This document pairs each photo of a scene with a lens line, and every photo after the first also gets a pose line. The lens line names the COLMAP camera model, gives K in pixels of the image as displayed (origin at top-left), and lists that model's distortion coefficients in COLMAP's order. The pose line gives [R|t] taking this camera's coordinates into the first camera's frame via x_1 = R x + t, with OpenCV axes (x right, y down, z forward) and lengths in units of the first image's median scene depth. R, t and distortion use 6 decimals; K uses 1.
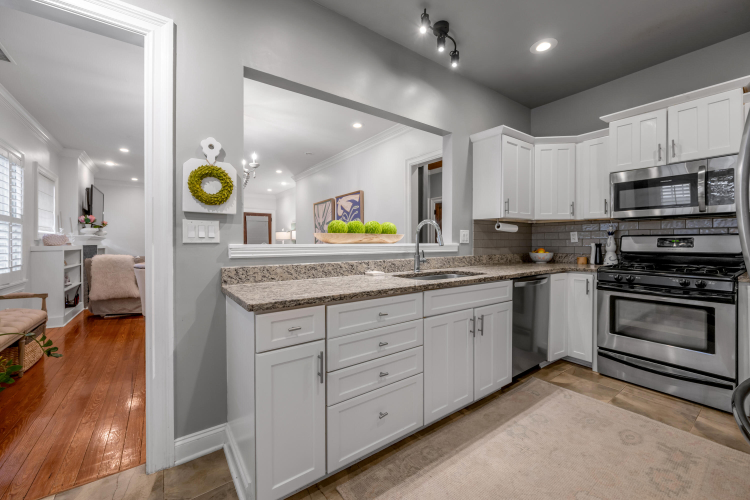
lens RADIAL K [[302.1, 0, 375.1], [0, 302.1, 245.4], [0, 0, 1]] dist [-0.010919, 0.000022]
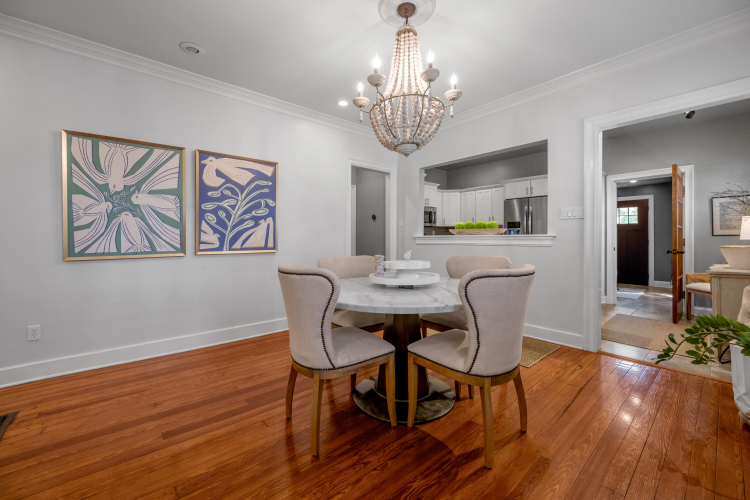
lens RADIAL K [[320.8, 0, 373.7], [0, 320.8, 244.4], [0, 0, 1]] dist [-0.007218, 0.000273]
pose [[-0.117581, -0.013420, 0.992973, -0.794135], [0.011813, 0.999819, 0.014912, 0.006202], [-0.992993, 0.013483, -0.117401, 0.806213]]
